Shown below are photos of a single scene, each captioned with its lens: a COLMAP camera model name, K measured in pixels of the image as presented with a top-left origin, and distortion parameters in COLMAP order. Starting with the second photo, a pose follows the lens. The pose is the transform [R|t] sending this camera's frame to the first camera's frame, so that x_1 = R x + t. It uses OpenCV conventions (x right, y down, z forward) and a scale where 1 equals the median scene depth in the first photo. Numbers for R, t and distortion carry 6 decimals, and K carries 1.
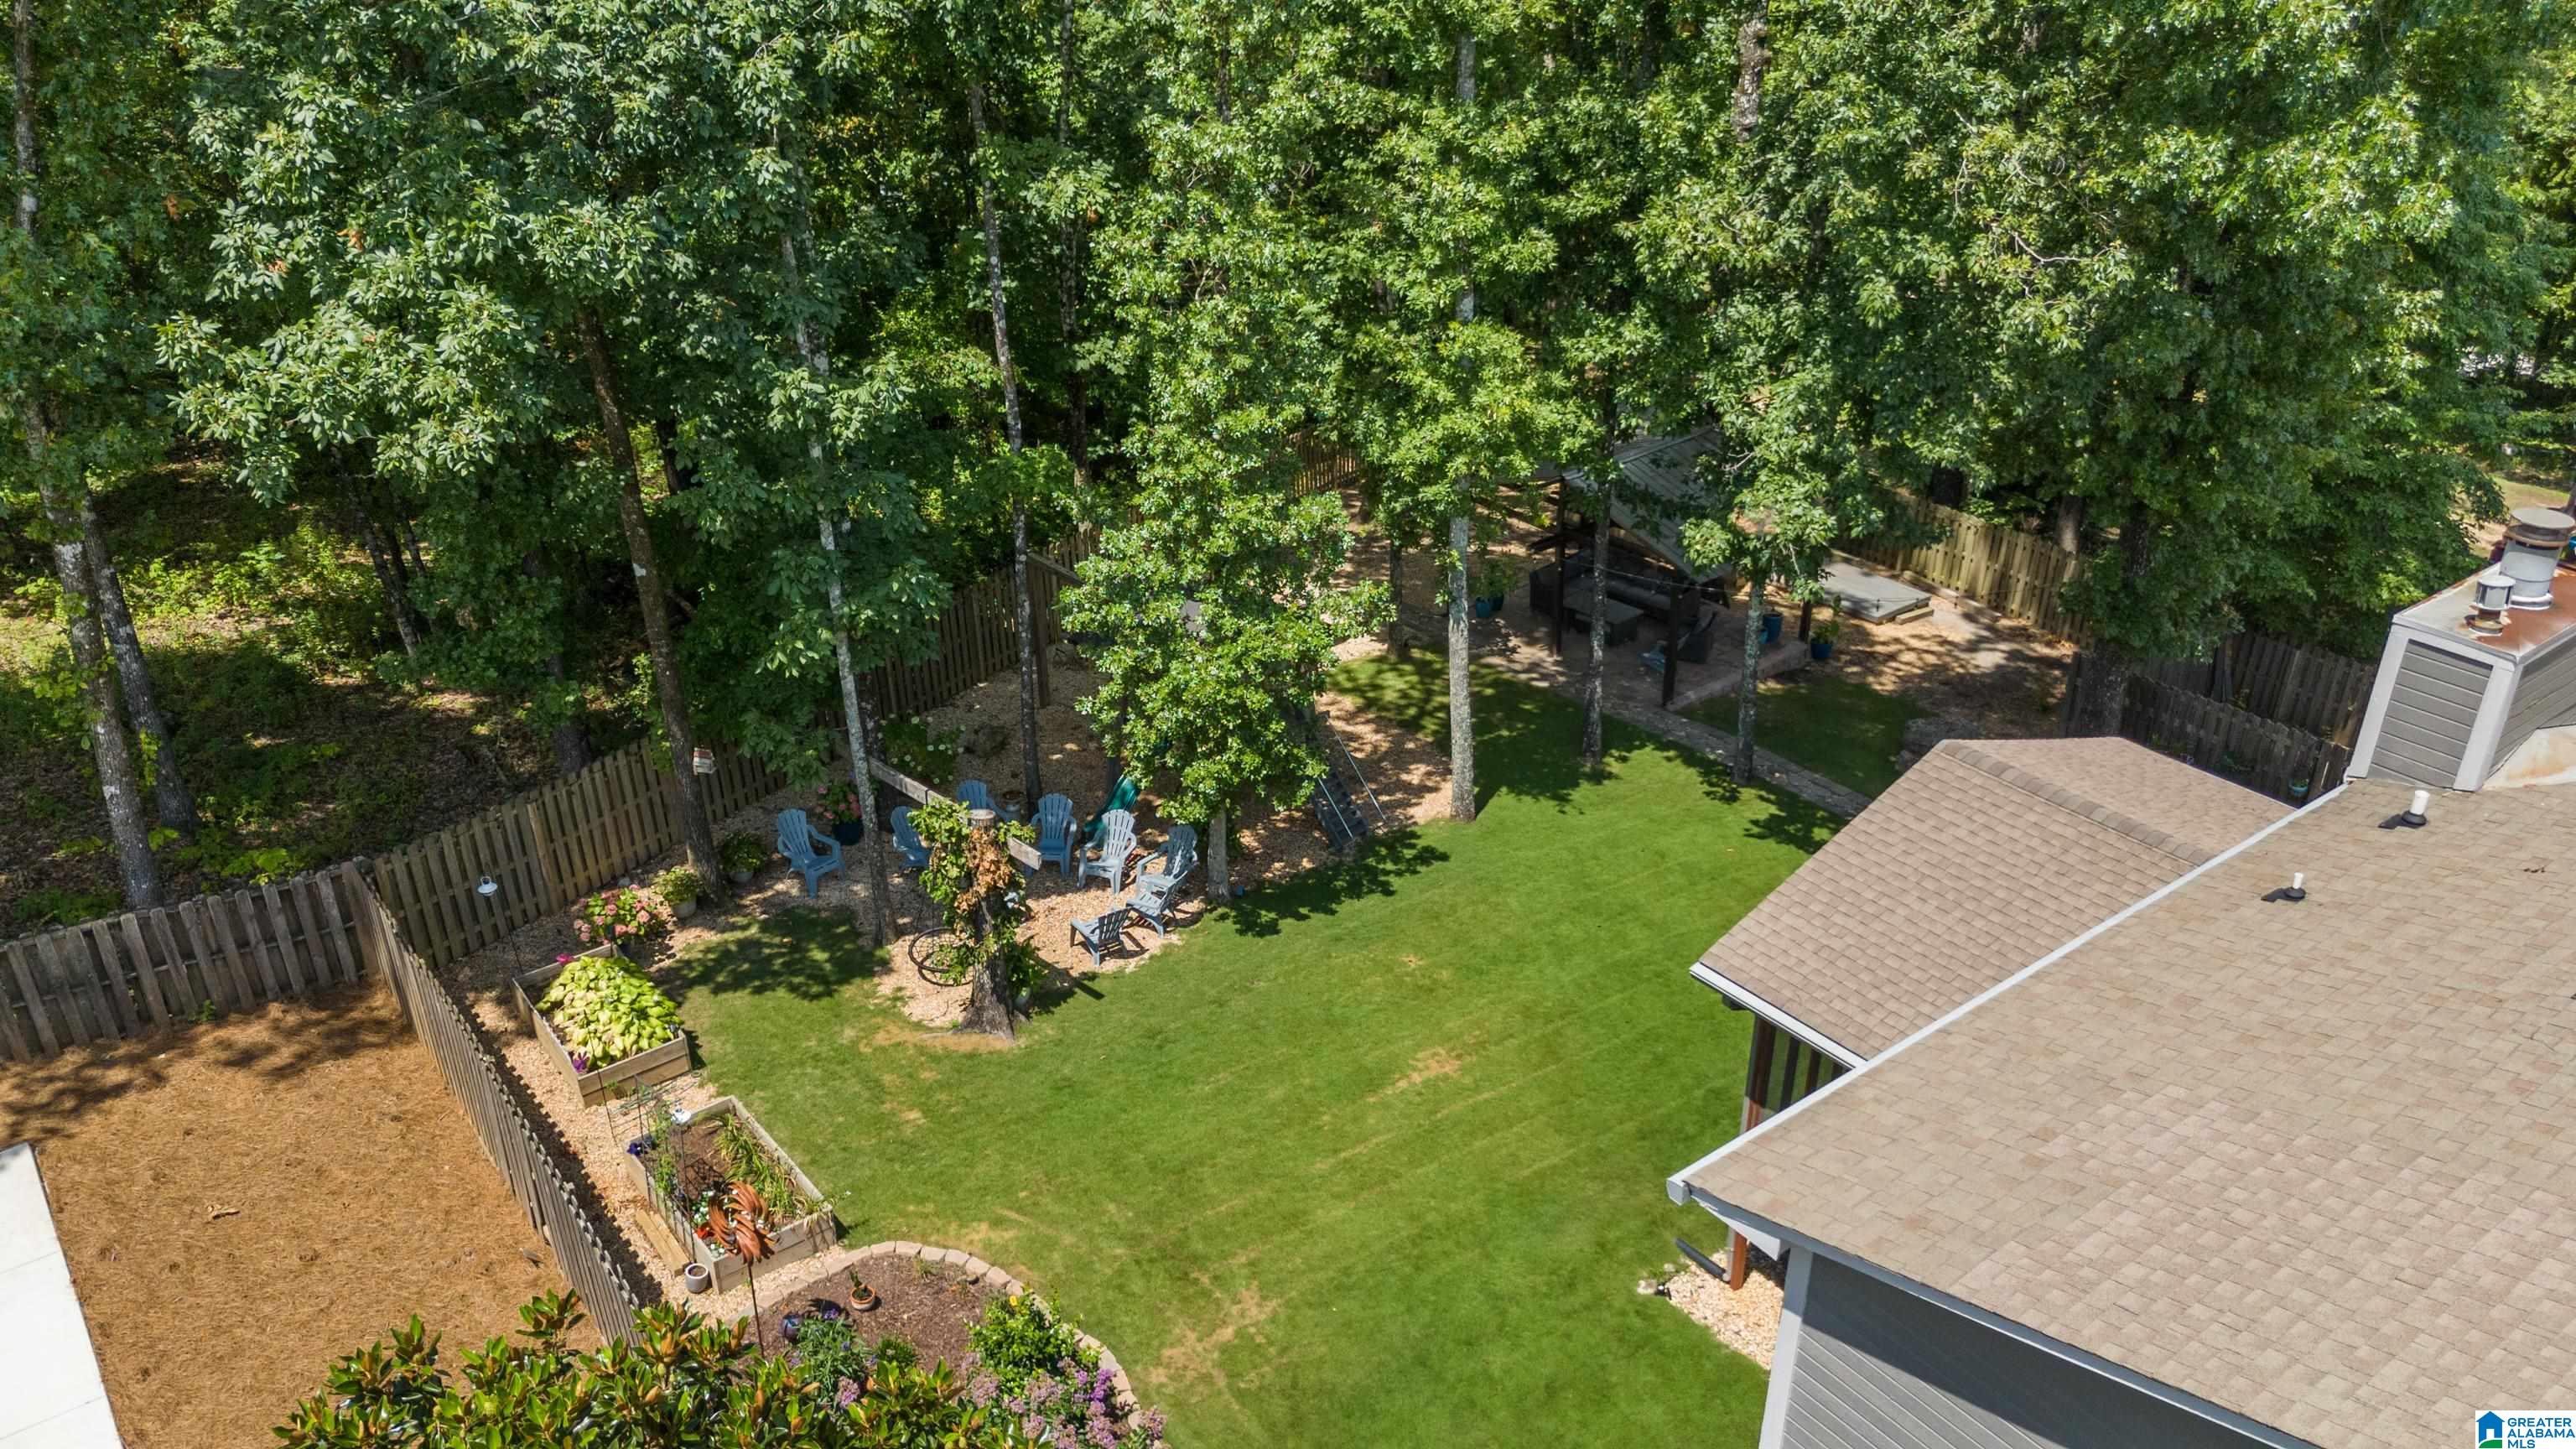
lens RADIAL K [[1876.8, 0, 1288.0], [0, 1876.8, 724.5], [0, 0, 1]] dist [0.072605, -0.108243]
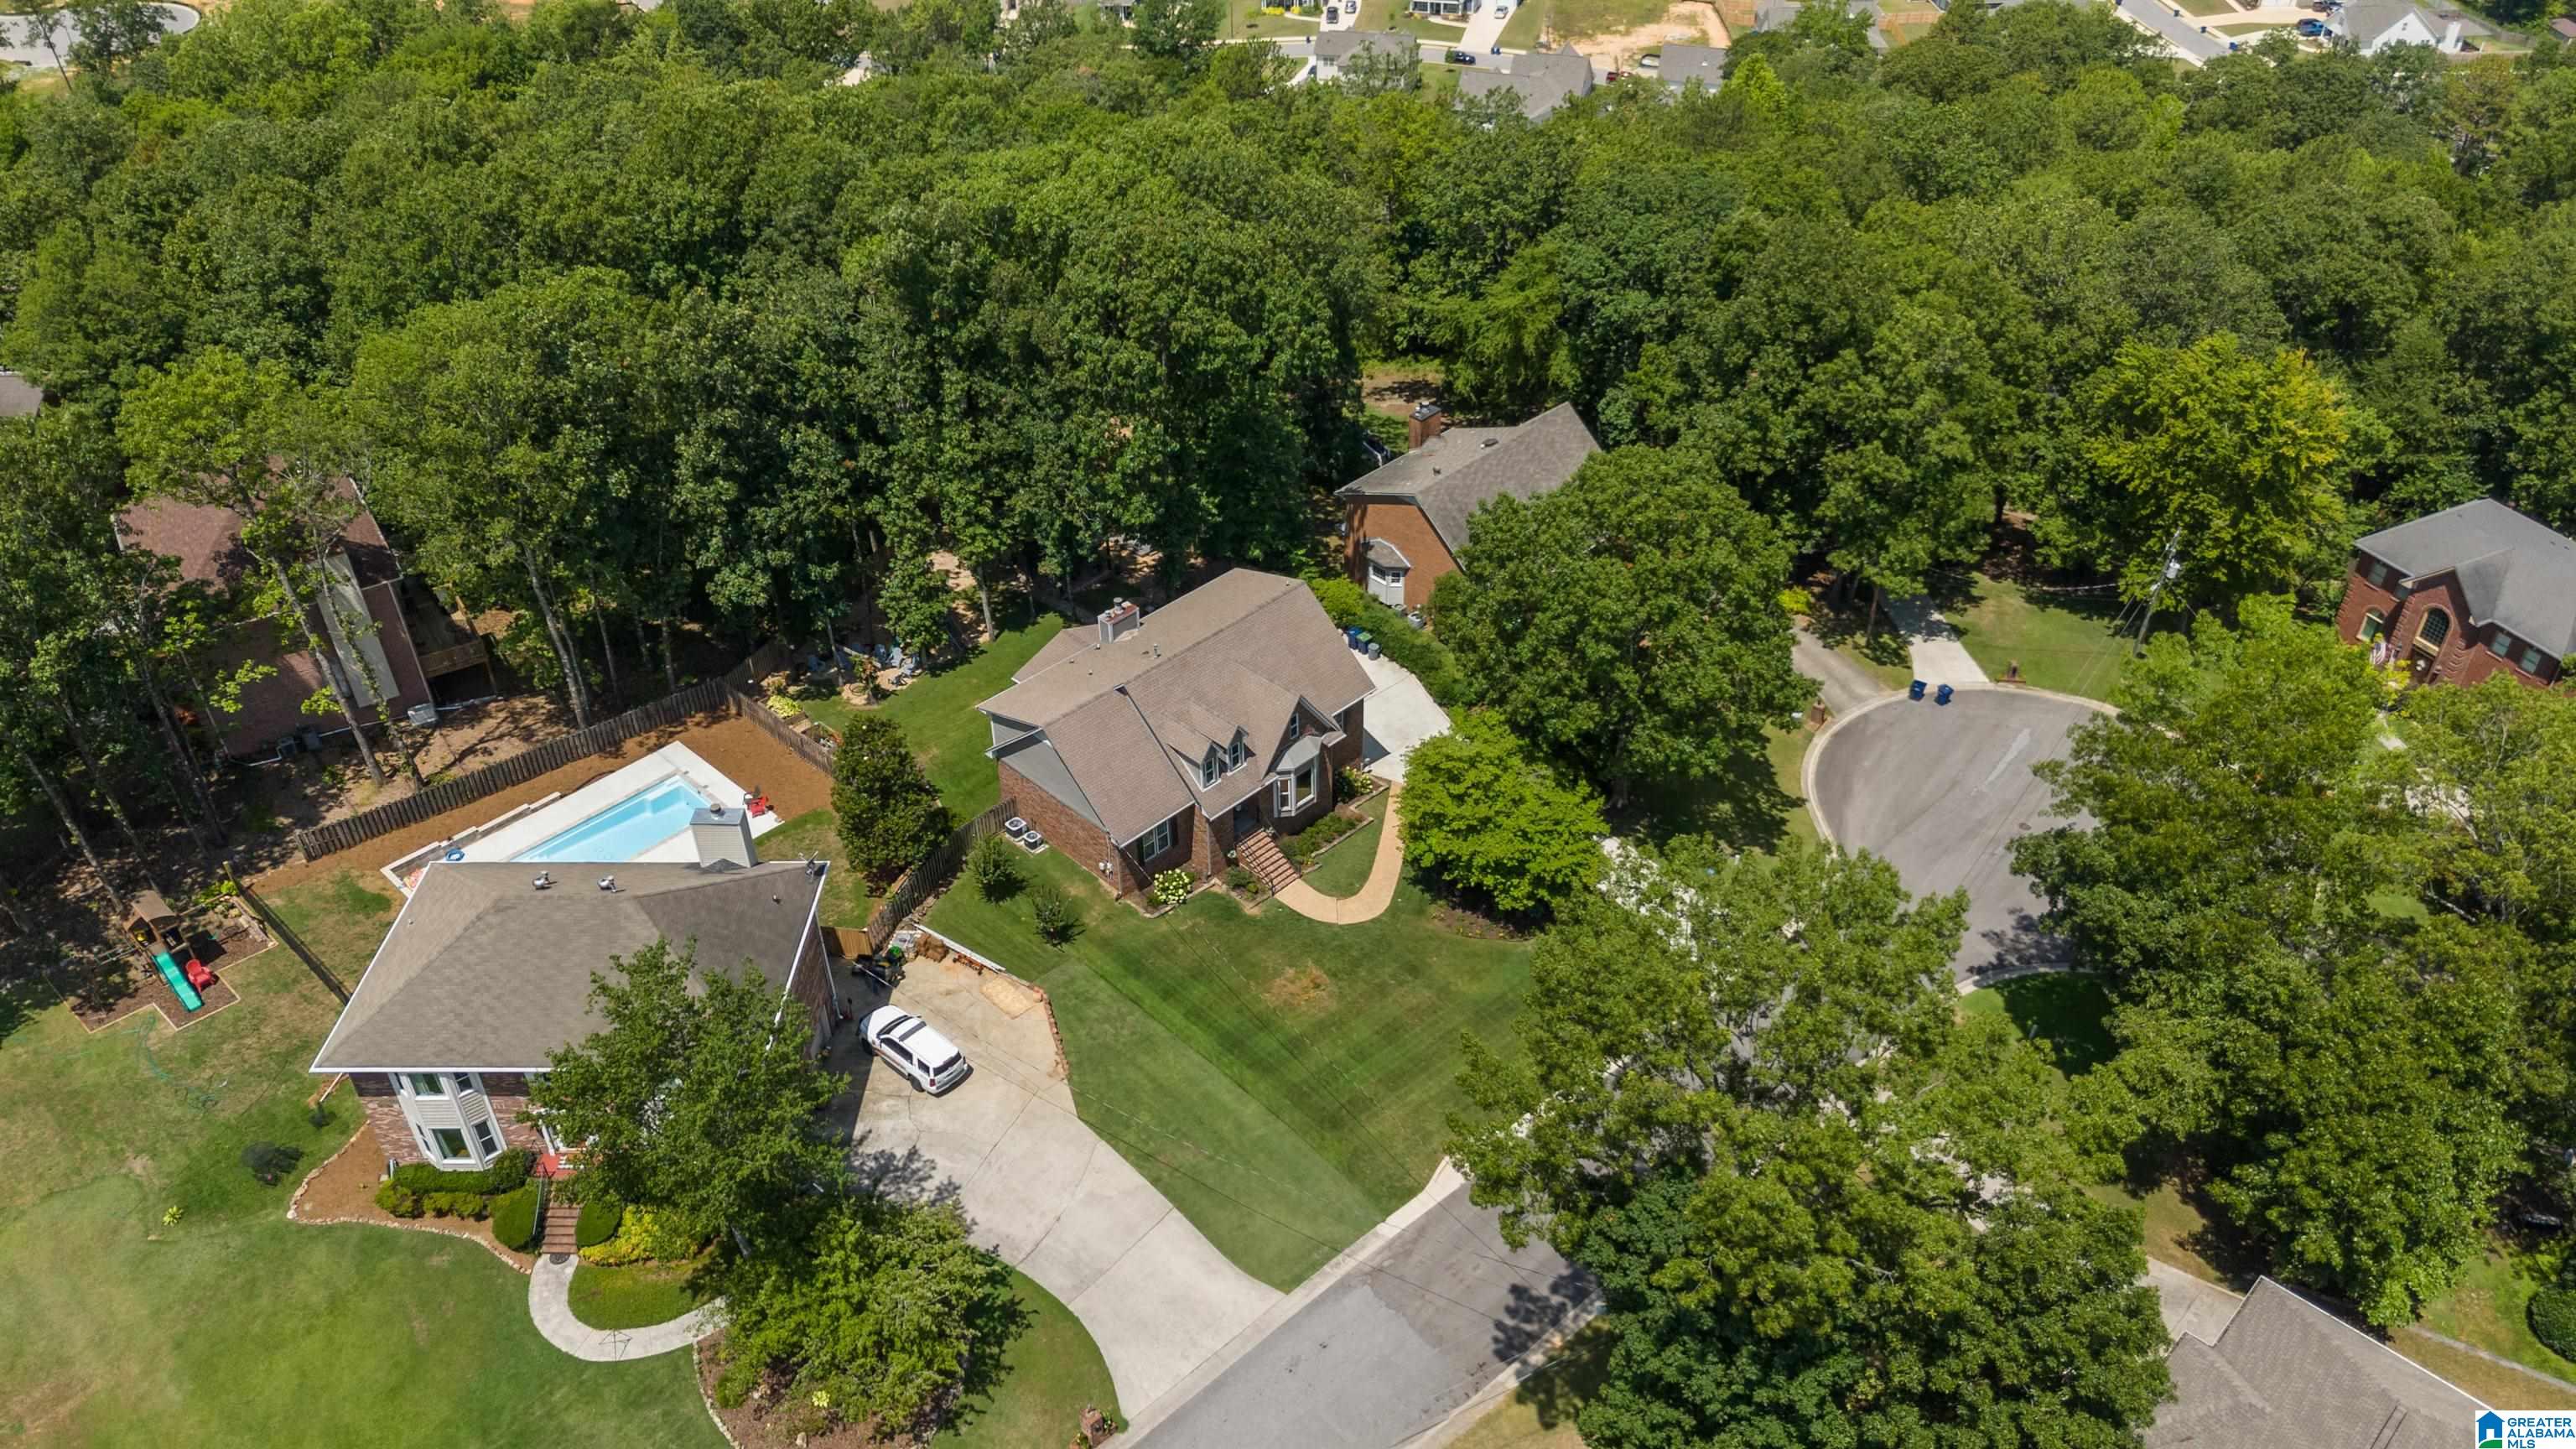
lens RADIAL K [[1924.5, 0, 1288.0], [0, 1924.5, 724.5], [0, 0, 1]] dist [0.109654, -0.136415]
pose [[0.992367, -0.080055, 0.093806, 0.351523], [0.062926, 0.982888, 0.173124, -0.477746], [-0.106060, -0.165900, 0.980423, -3.298167]]
